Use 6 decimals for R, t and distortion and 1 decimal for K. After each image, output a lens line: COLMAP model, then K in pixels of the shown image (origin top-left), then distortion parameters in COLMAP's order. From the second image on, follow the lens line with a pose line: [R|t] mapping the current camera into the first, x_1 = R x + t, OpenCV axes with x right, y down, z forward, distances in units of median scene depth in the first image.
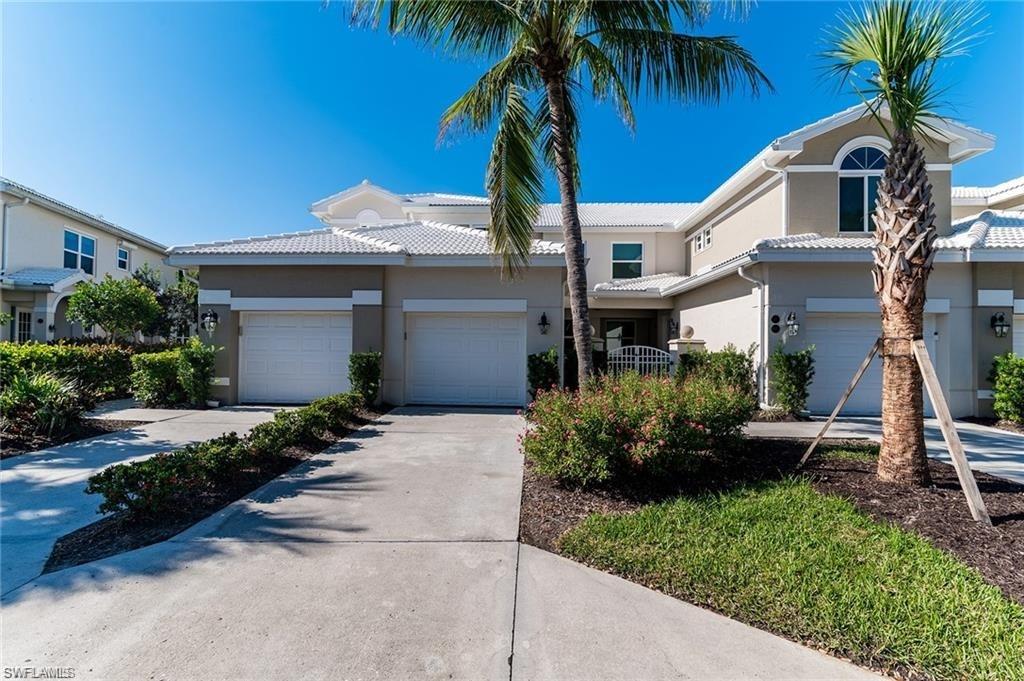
lens RADIAL K [[536.6, 0, 513.1], [0, 536.6, 340.7], [0, 0, 1]] dist [0.004342, -0.000299]
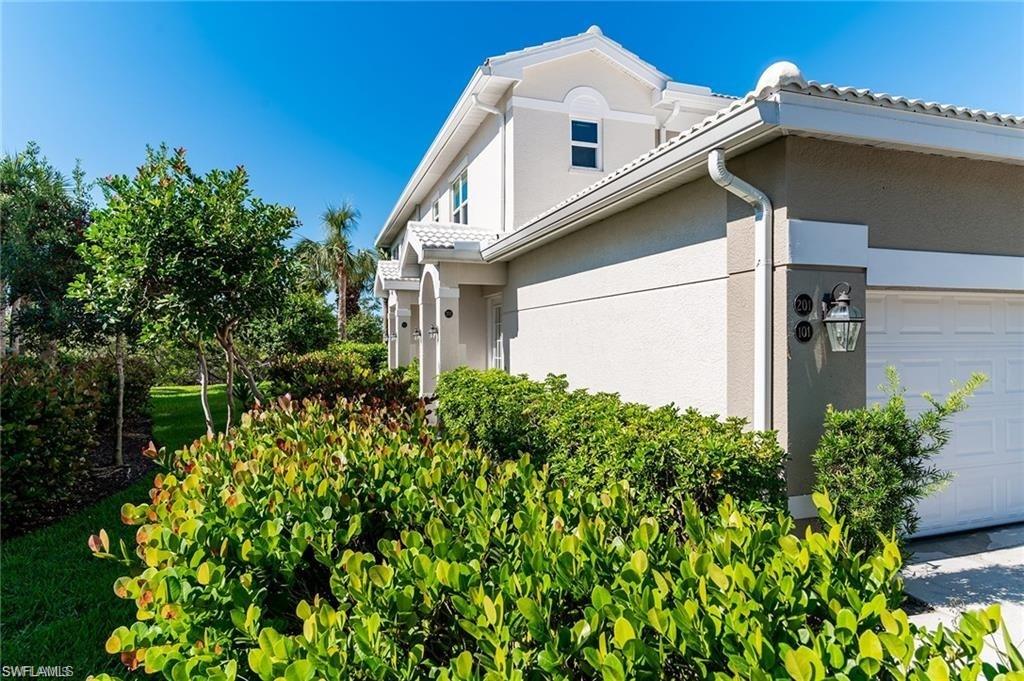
lens RADIAL K [[536.6, 0, 512.0], [0, 536.6, 340.8], [0, 0, 1]] dist [0.004342, -0.000299]
pose [[0.922203, -0.003383, 0.386690, 0.169654], [0.001927, 0.999990, 0.004155, -0.017432], [-0.386700, -0.003086, 0.922200, 0.736058]]
